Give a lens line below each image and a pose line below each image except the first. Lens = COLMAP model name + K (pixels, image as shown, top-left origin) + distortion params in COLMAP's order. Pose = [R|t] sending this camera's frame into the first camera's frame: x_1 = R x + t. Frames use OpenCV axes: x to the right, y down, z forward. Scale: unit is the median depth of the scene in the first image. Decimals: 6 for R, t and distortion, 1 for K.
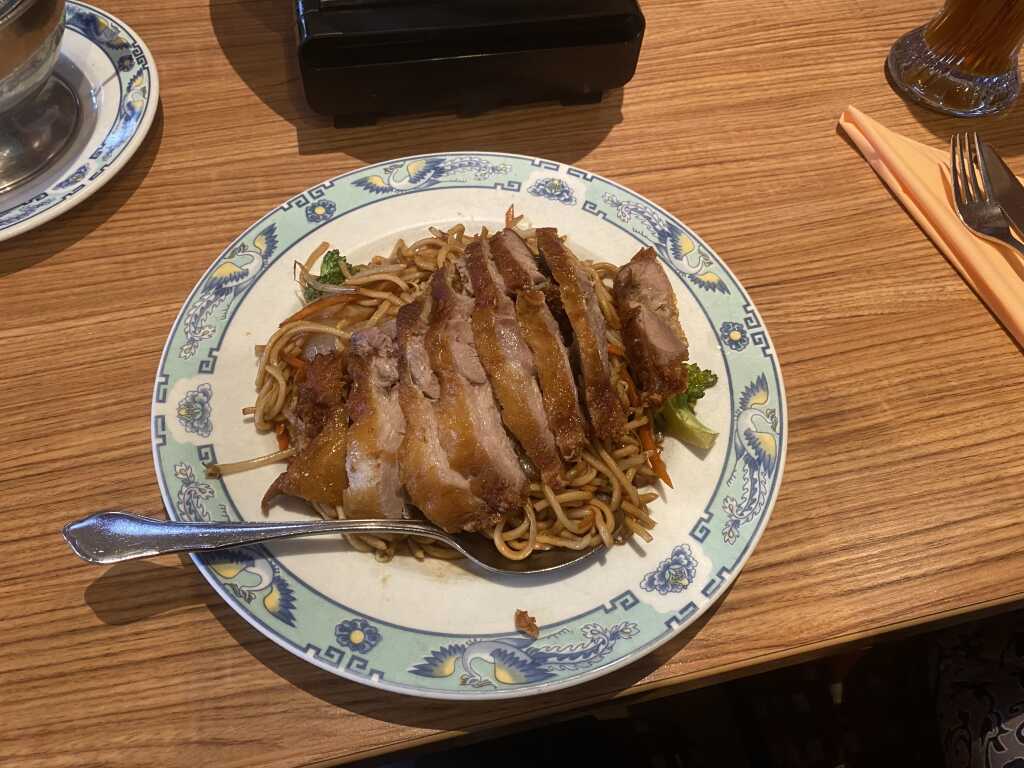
lens RADIAL K [[789.7, 0, 503.2], [0, 789.7, 385.5], [0, 0, 1]] dist [-0.006454, 0.002965]
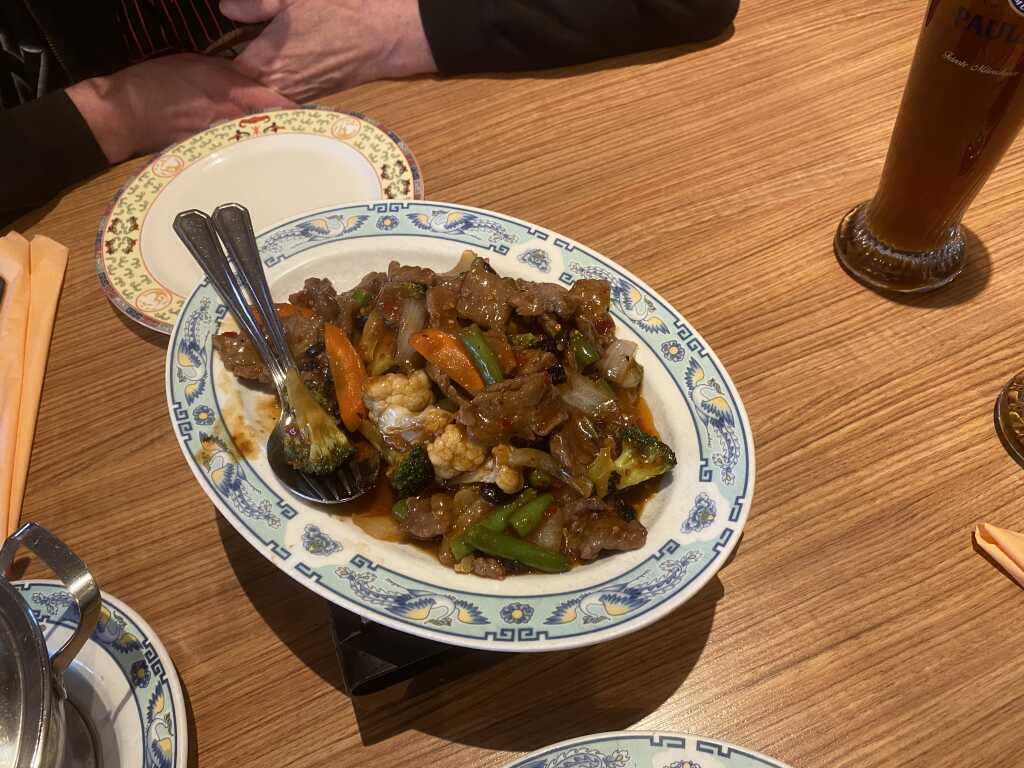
lens RADIAL K [[789.7, 0, 509.2], [0, 789.7, 374.1], [0, 0, 1]] dist [-0.006454, 0.002965]
pose [[0.977517, -0.210799, -0.004997, -0.020474], [0.209869, 0.974949, -0.073681, -0.569181], [0.020404, 0.070975, 0.997269, 0.141916]]
